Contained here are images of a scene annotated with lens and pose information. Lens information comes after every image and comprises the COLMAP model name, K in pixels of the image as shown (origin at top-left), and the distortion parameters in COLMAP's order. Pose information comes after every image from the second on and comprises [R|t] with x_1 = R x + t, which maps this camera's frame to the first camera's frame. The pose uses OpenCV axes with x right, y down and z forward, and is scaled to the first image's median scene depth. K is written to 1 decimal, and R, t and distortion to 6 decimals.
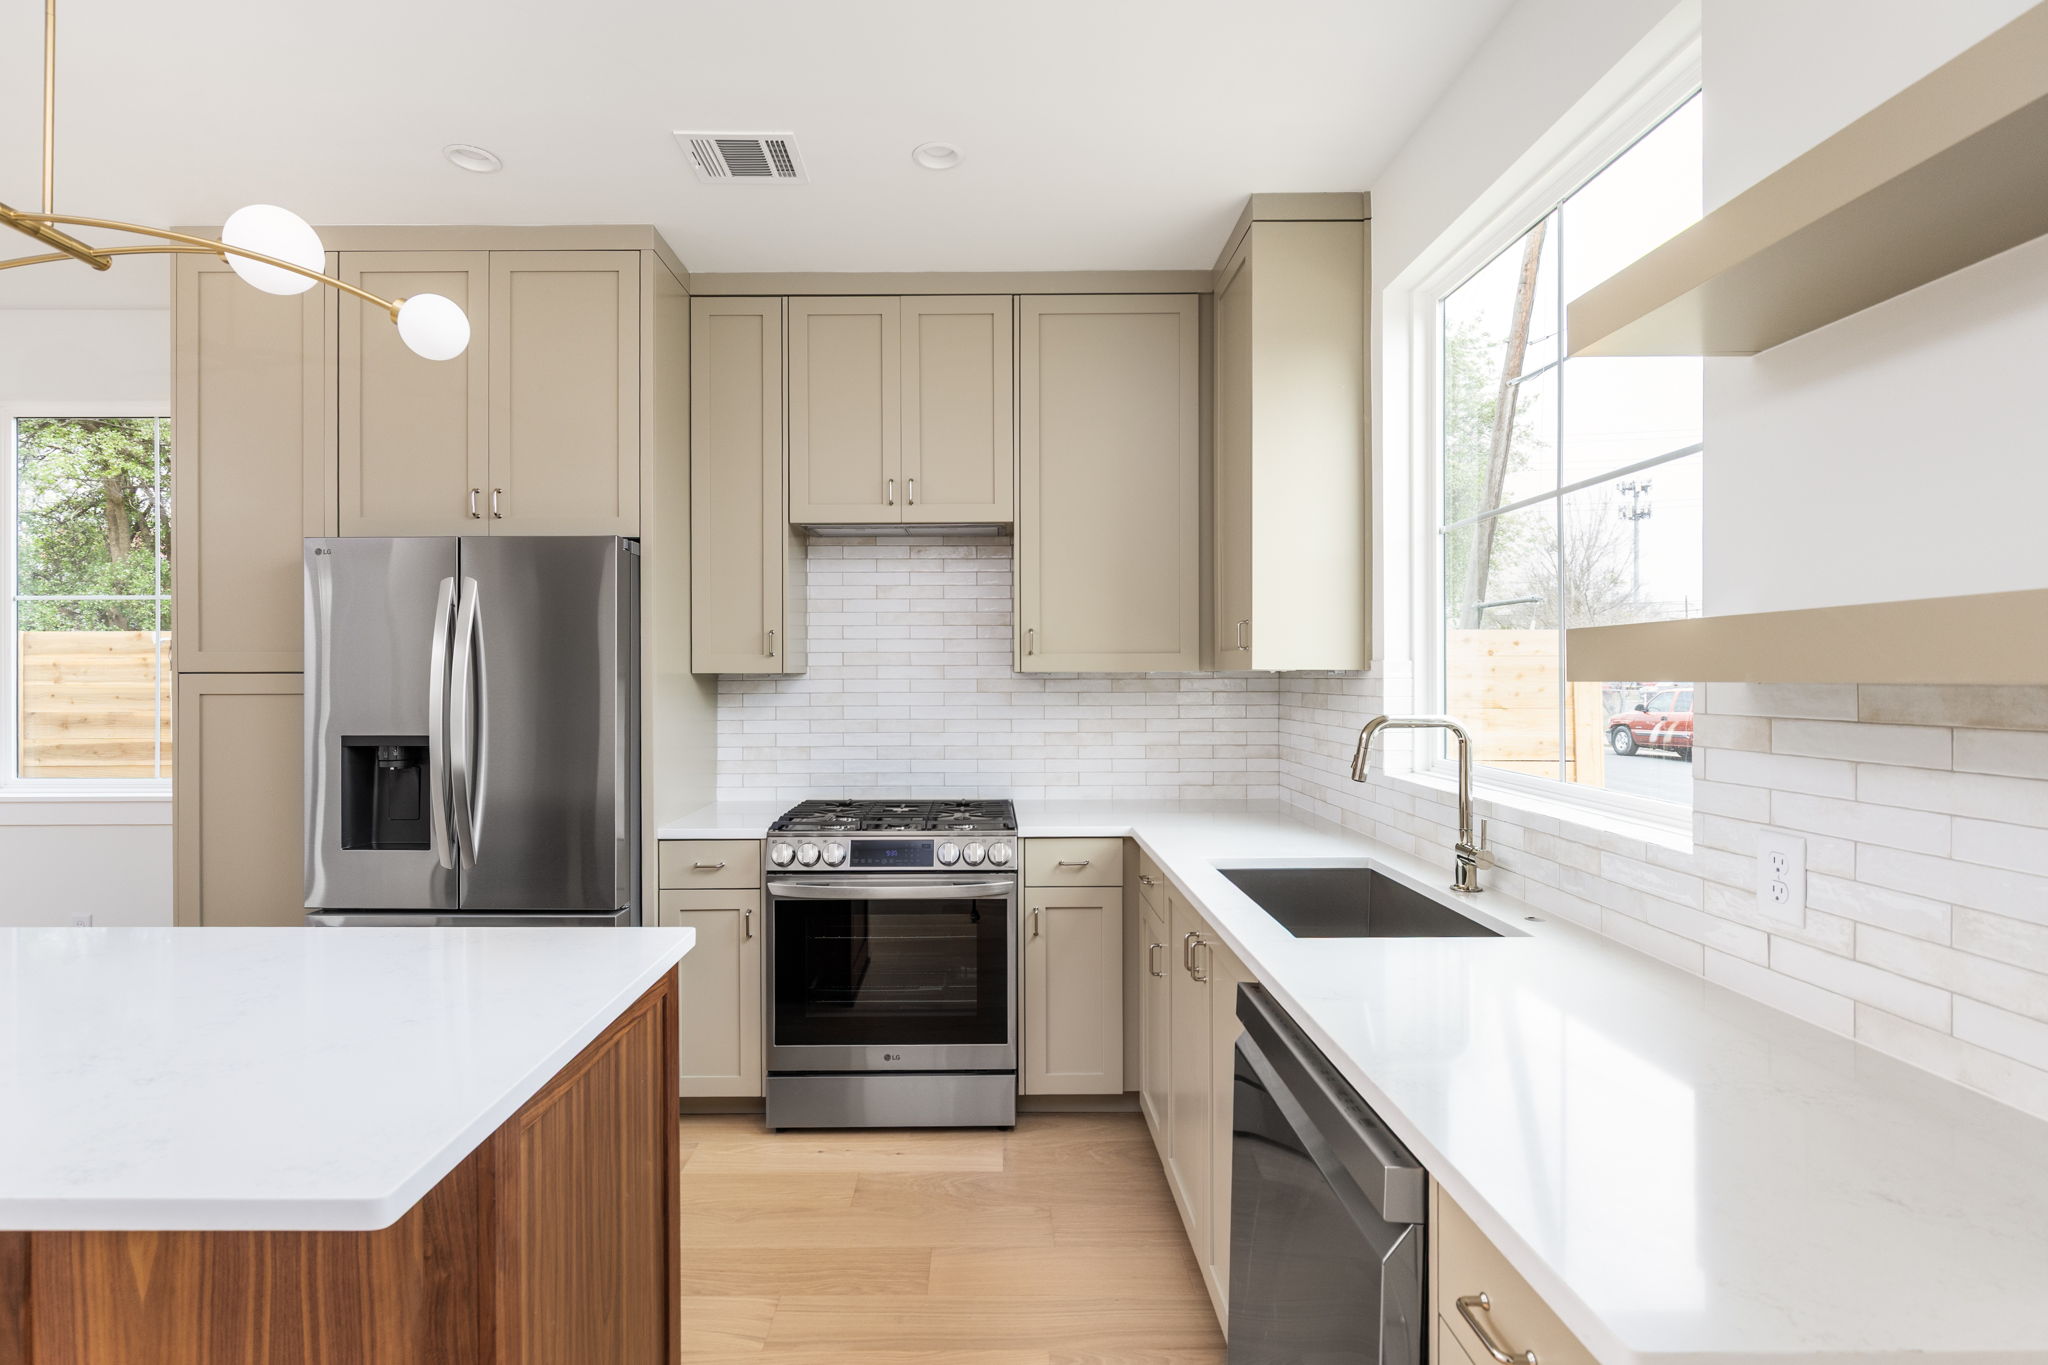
lens RADIAL K [[966.5, 0, 988.0], [0, 966.5, 674.4], [0, 0, 1]] dist [-0.001510, 0.000073]
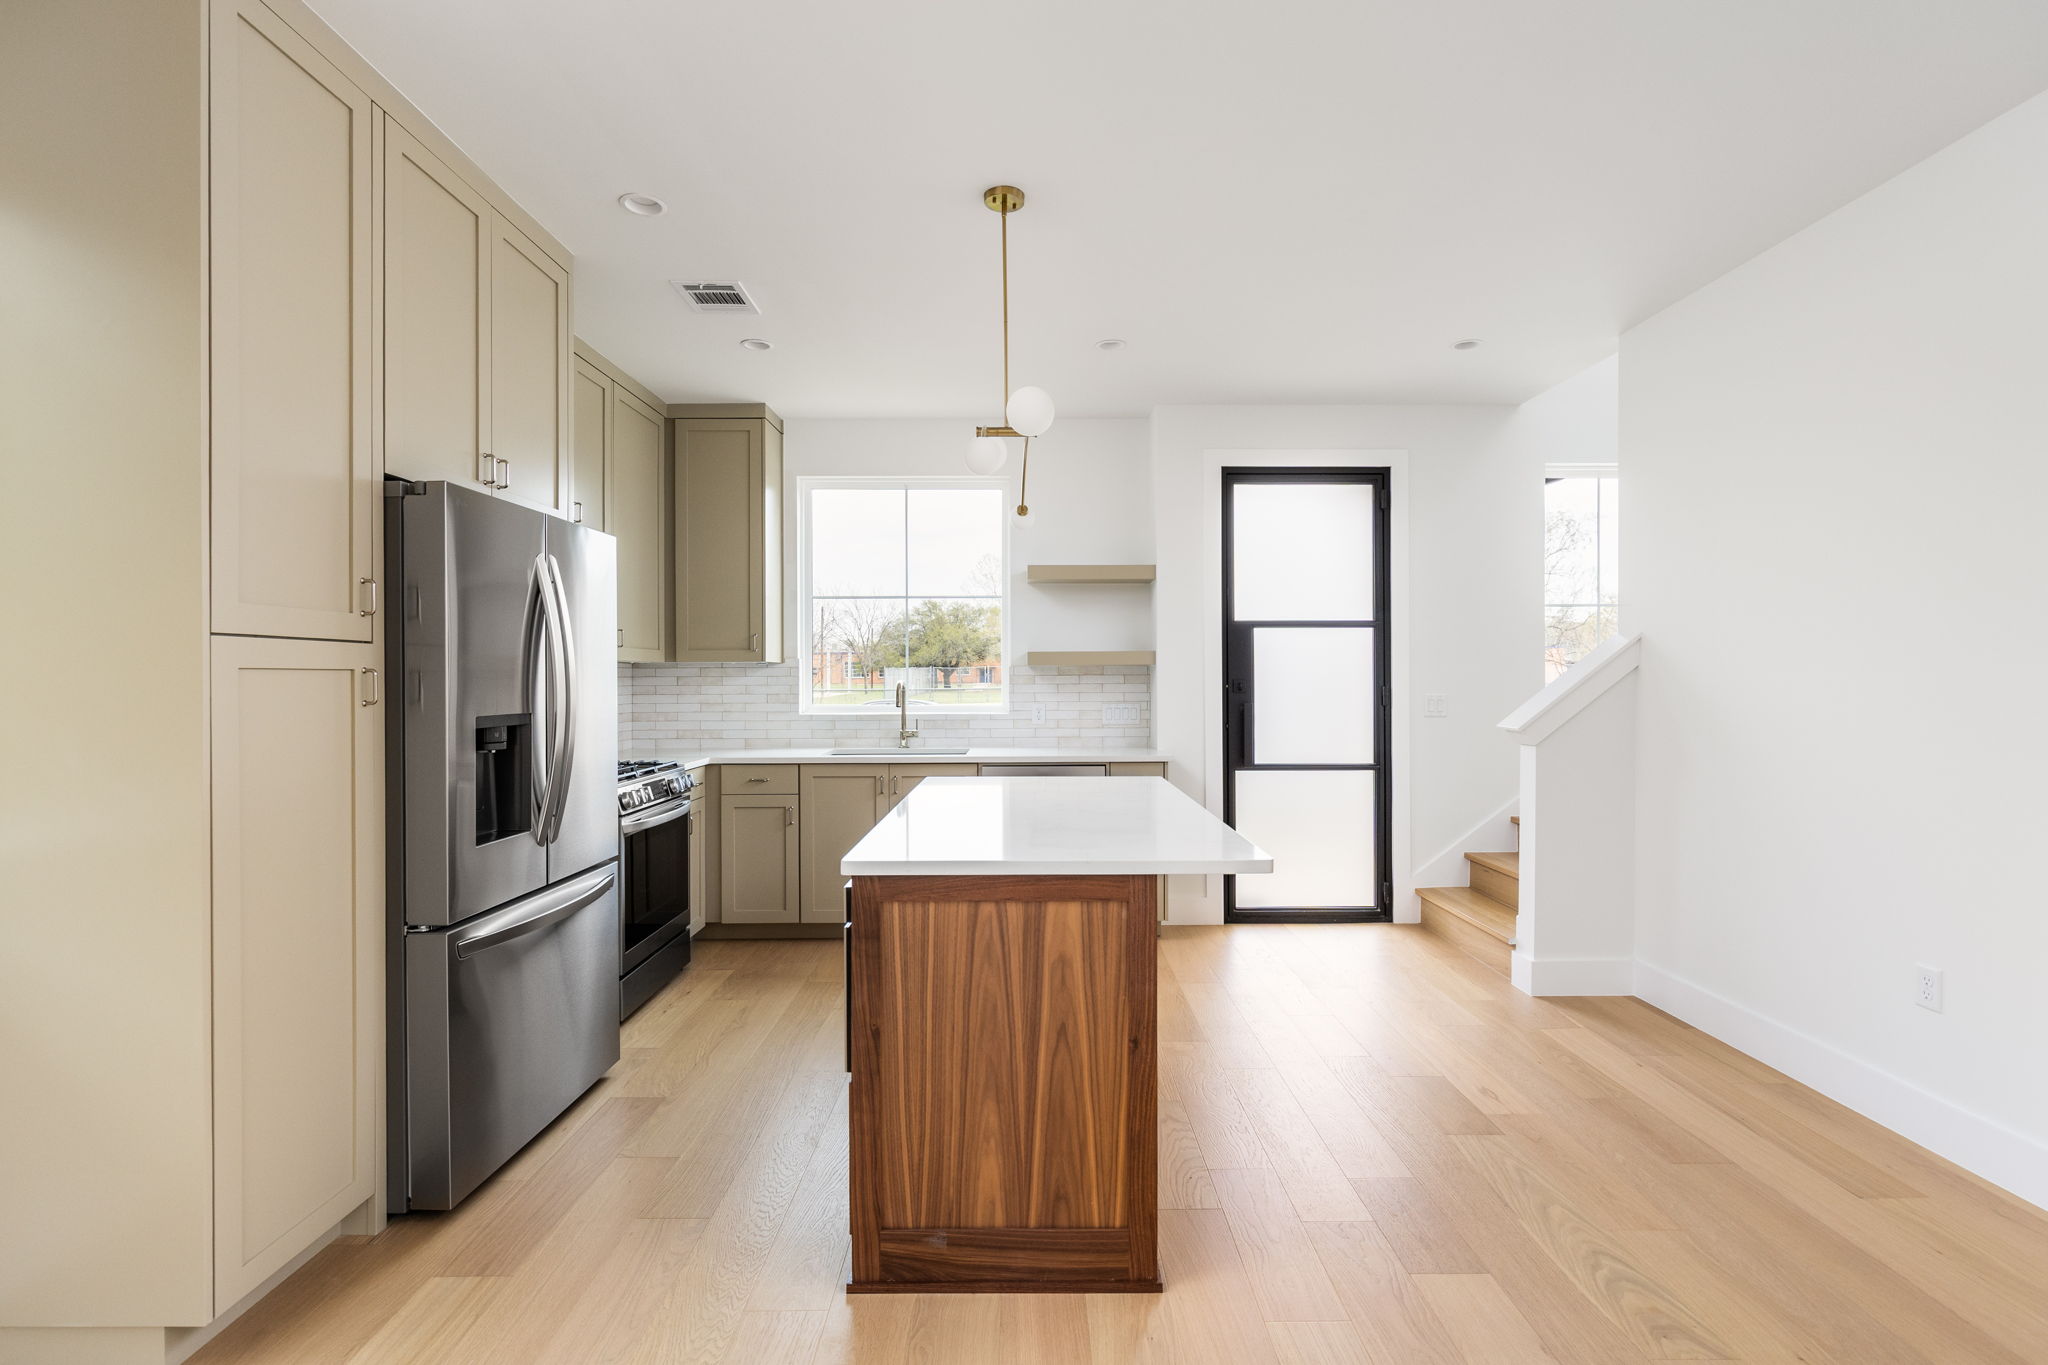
lens RADIAL K [[961.5, 0, 1030.7], [0, 961.5, 677.9], [0, 0, 1]] dist [0.000368, 0.000001]
pose [[-0.005537, 0.002538, 0.999981, -1.424550], [0.002774, 0.999993, -0.002522, 0.029390], [-0.999981, 0.002760, -0.005544, 0.461718]]
